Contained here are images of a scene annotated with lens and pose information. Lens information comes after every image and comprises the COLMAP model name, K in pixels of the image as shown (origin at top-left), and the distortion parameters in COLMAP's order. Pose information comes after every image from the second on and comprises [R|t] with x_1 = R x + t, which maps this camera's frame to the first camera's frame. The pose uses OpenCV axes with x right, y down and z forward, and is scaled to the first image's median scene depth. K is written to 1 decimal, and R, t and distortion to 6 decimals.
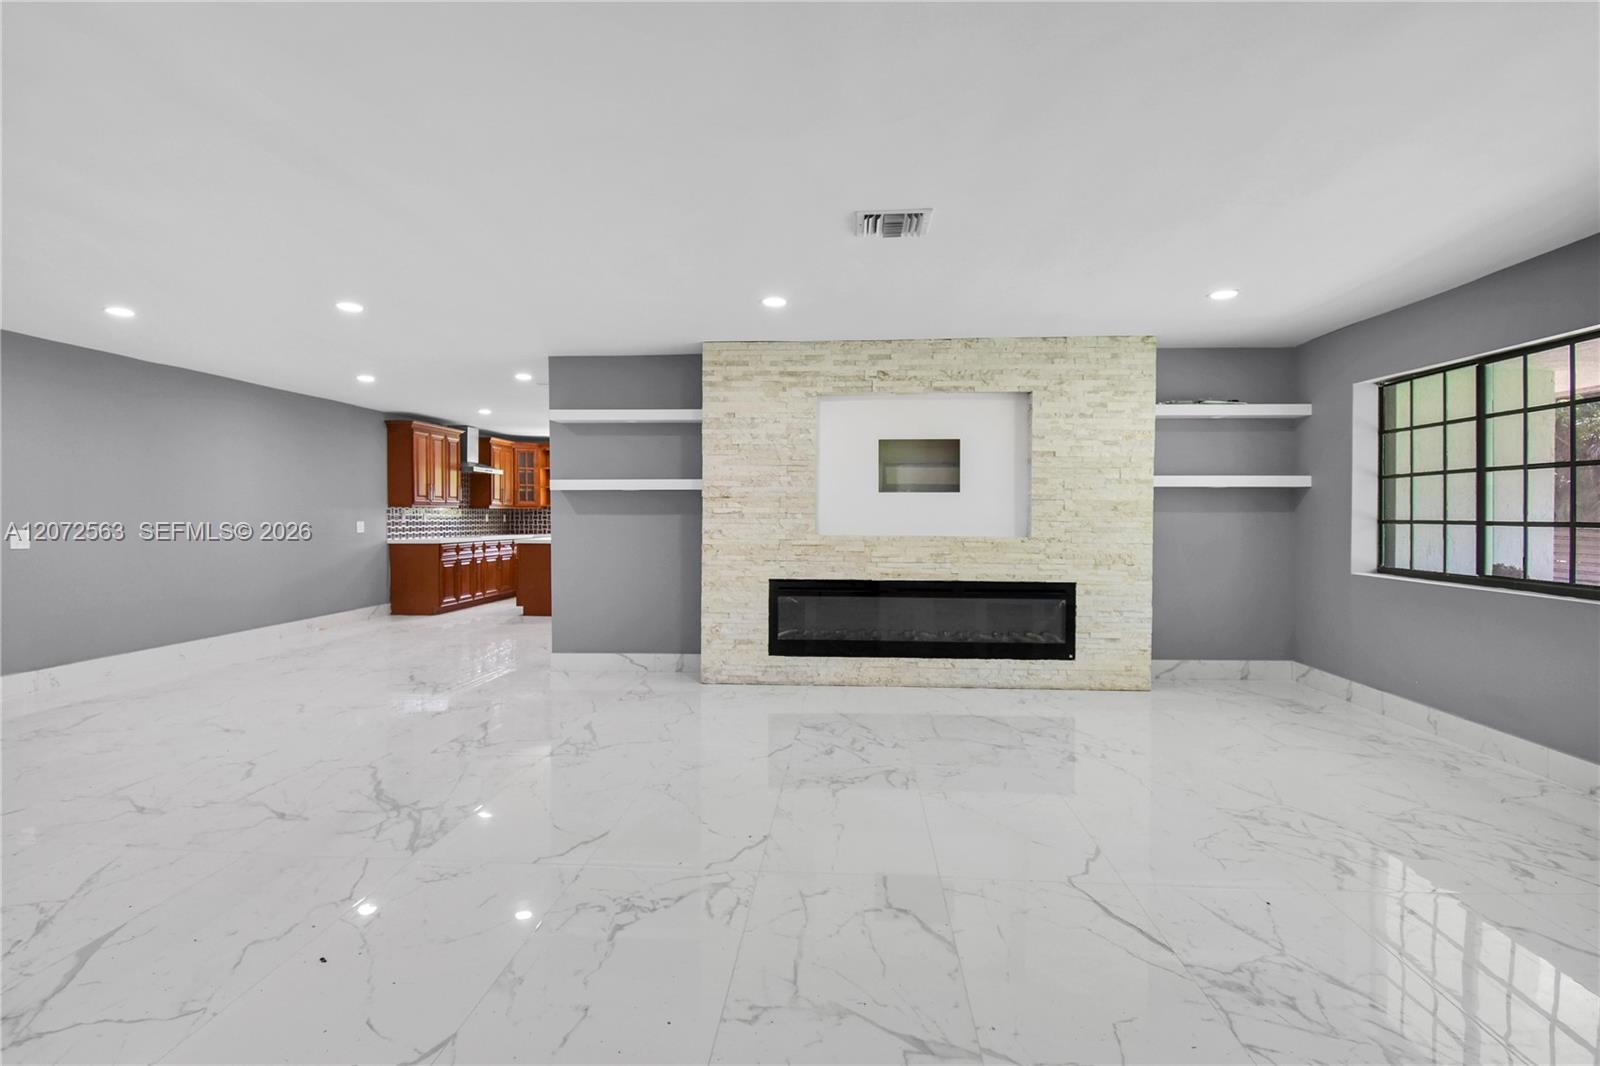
lens RADIAL K [[805.3, 0, 794.7], [0, 805.3, 539.5], [0, 0, 1]] dist [-0.000025, -0.000722]
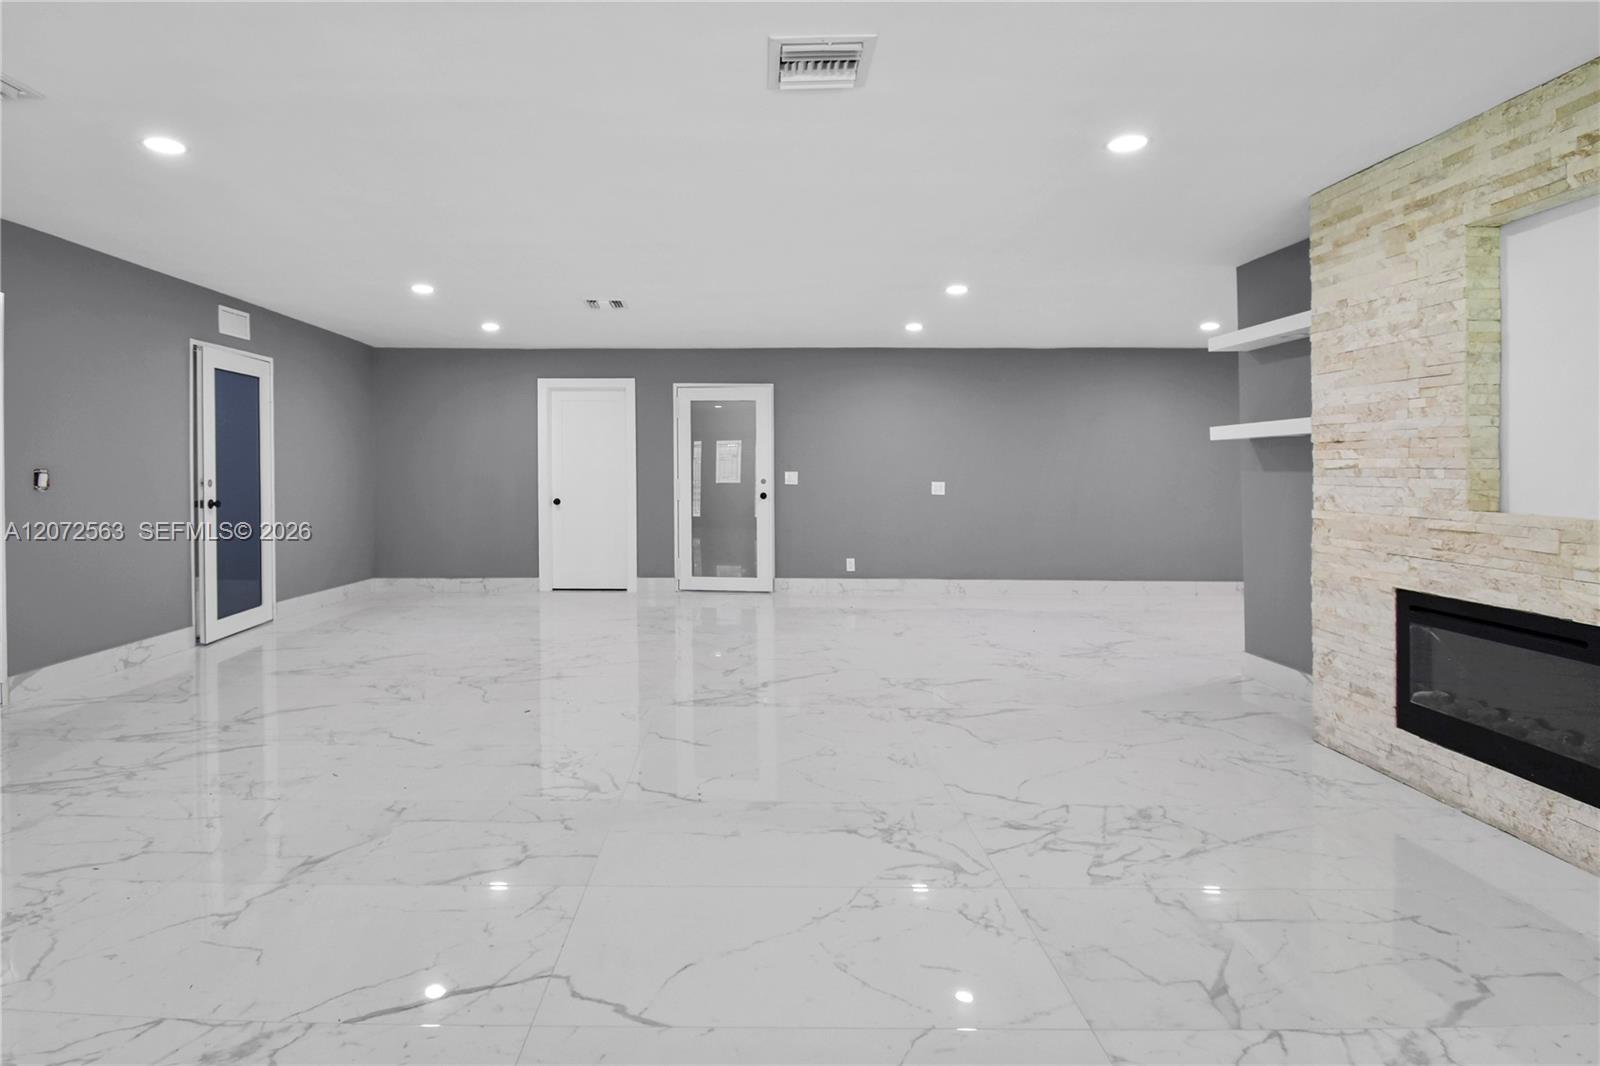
lens RADIAL K [[835.0, 0, 750.3], [0, 835.0, 494.2], [0, 0, 1]] dist [0.021346, -0.025875]
pose [[0.063433, 0.026075, -0.997645, 0.513905], [-0.034938, 0.999104, 0.023892, -0.013159], [0.997374, 0.033340, 0.064287, 0.526586]]
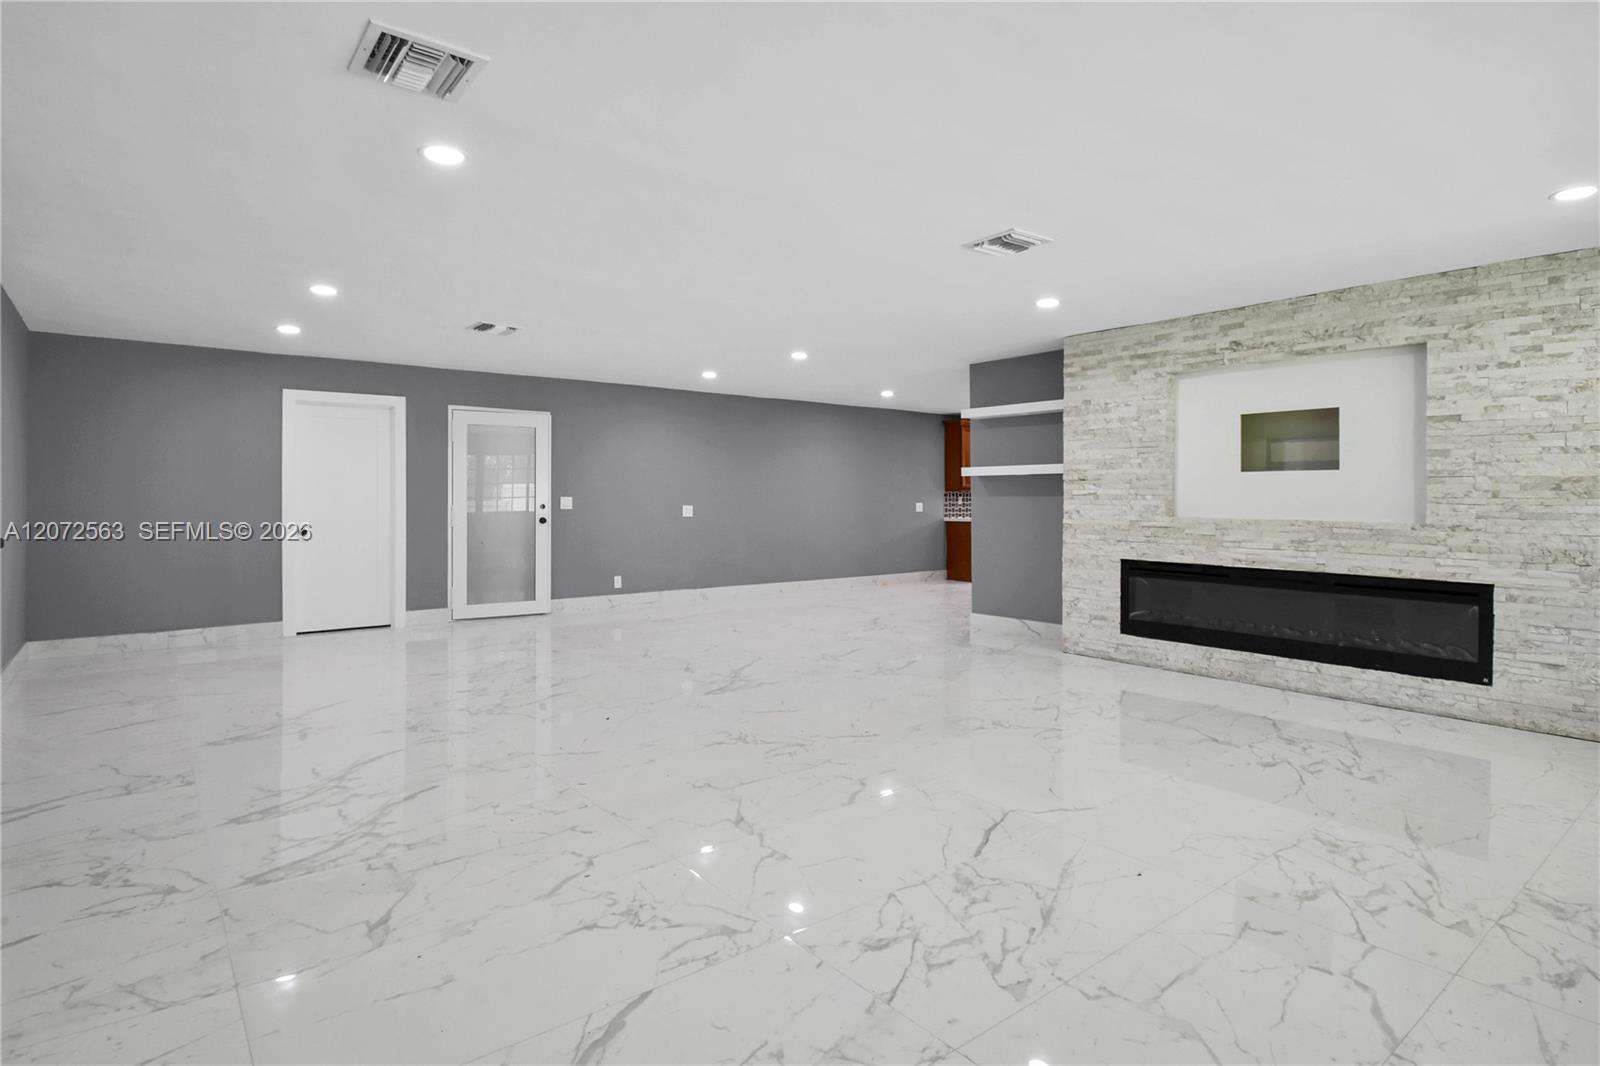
lens RADIAL K [[822.8, 0, 804.3], [0, 822.8, 532.4], [0, 0, 1]] dist [0.012872, -0.024277]
pose [[0.676257, 0.030874, -0.736018, 0.471603], [-0.023936, 0.999515, 0.019934, 0.004046], [0.736277, 0.004137, 0.676668, -0.008055]]
